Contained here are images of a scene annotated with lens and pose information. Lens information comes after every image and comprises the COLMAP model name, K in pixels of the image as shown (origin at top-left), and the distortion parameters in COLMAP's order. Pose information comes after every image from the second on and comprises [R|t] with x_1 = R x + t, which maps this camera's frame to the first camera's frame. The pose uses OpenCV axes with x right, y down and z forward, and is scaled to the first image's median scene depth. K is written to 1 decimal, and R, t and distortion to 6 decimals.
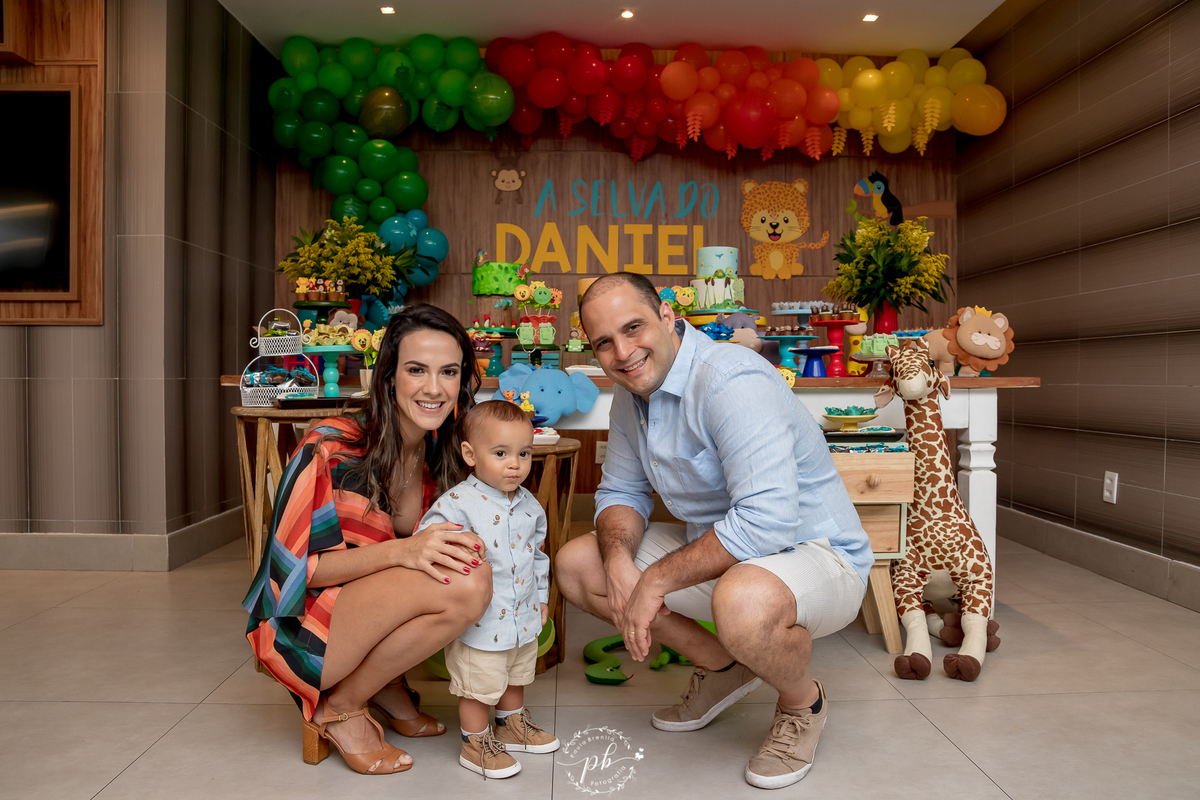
lens RADIAL K [[912.6, 0, 594.9], [0, 912.6, 403.2], [0, 0, 1]] dist [-0.142592, 0.117773]
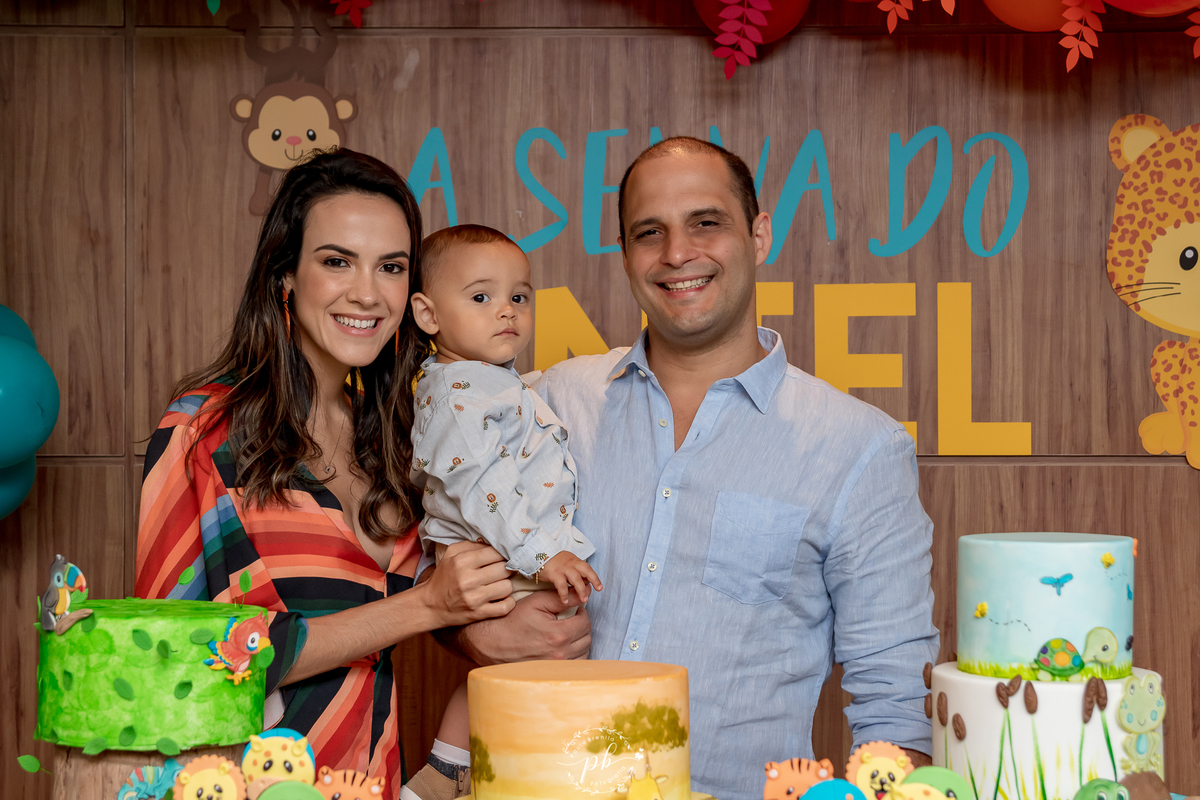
lens RADIAL K [[2260.8, 0, 590.1], [0, 2260.8, 402.6], [0, 0, 1]] dist [0.114897, 0.428524]
pose [[0.999174, -0.005647, -0.040237, 0.029454], [0.004194, 0.999339, -0.036104, -0.142391], [0.040414, 0.035906, 0.998538, 0.299837]]
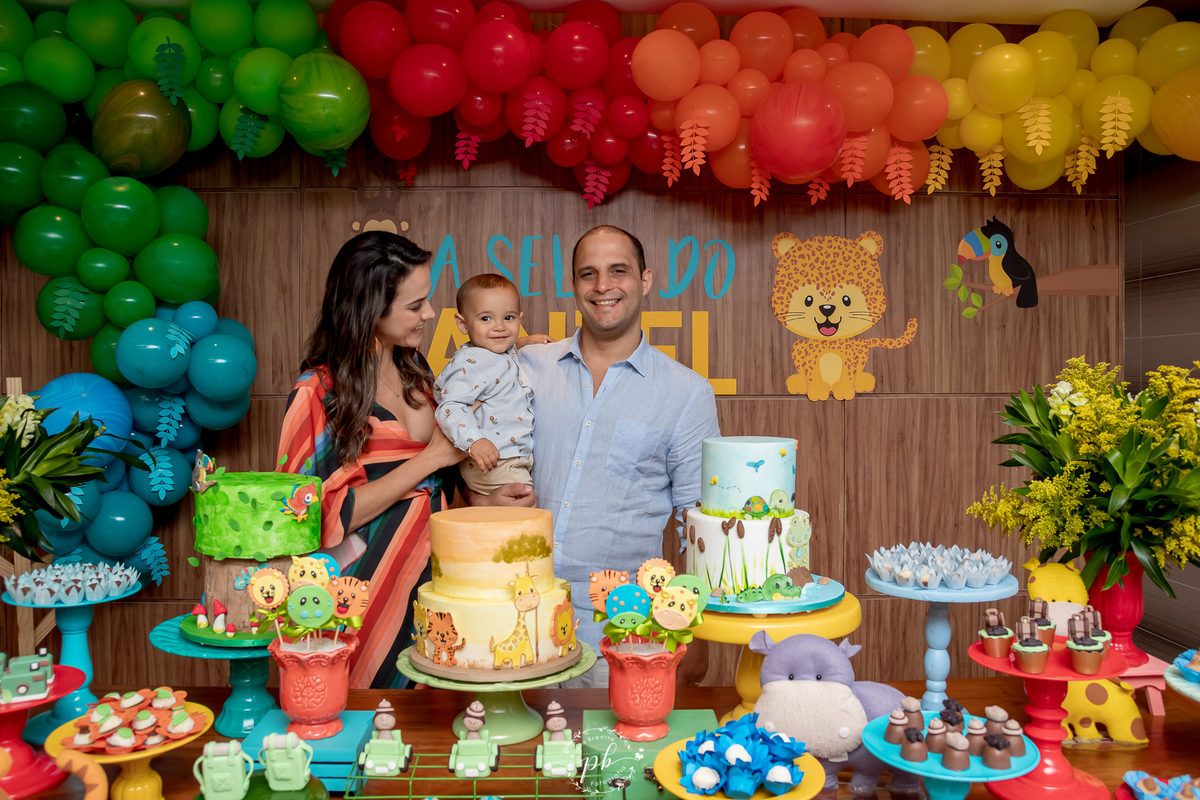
lens RADIAL K [[917.5, 0, 594.6], [0, 917.5, 396.8], [0, 0, 1]] dist [-0.139420, 0.118467]
pose [[0.999981, -0.004168, 0.004588, 0.044816], [0.004216, 0.999936, -0.010470, -0.143795], [-0.004544, 0.010489, 0.999935, 0.430306]]
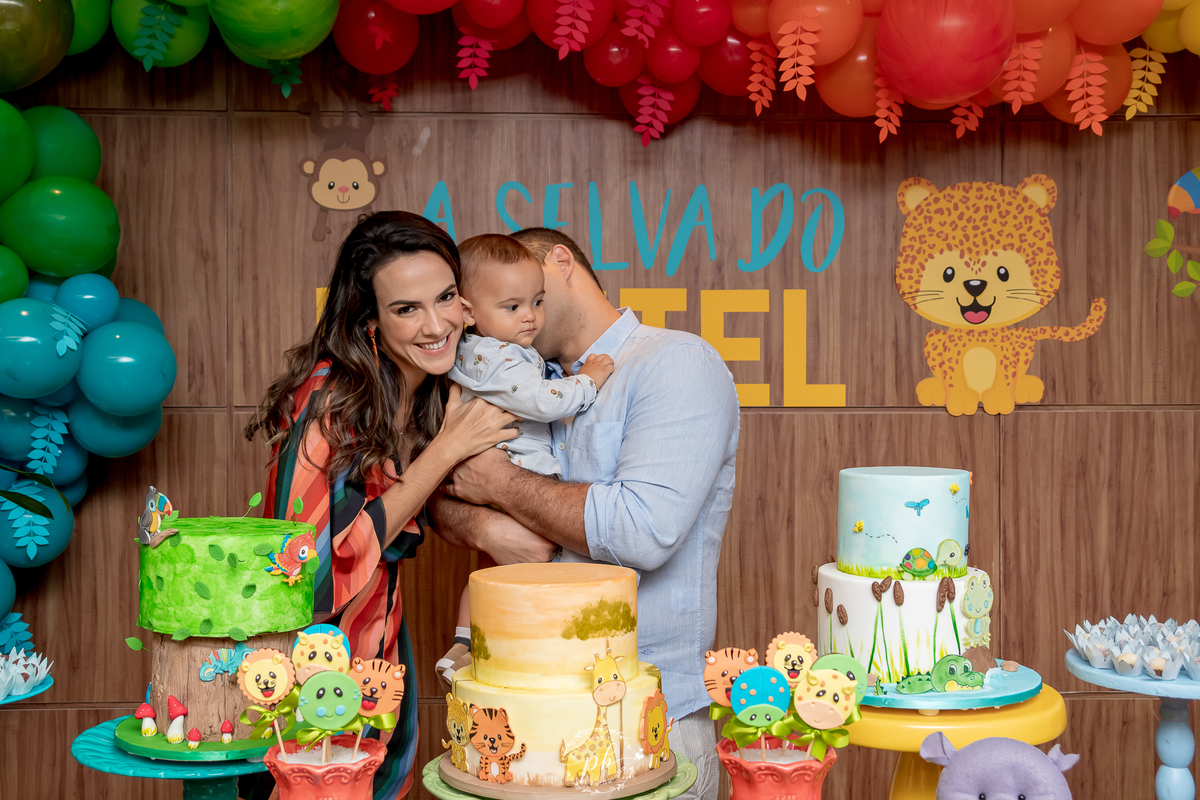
lens RADIAL K [[1335.5, 0, 595.1], [0, 1335.5, 400.3], [0, 0, 1]] dist [-0.036261, 0.226519]
pose [[0.999956, -0.004131, 0.008446, 0.016322], [0.004256, 0.999881, -0.014827, -0.145481], [-0.008384, 0.014862, 0.999854, 0.406459]]
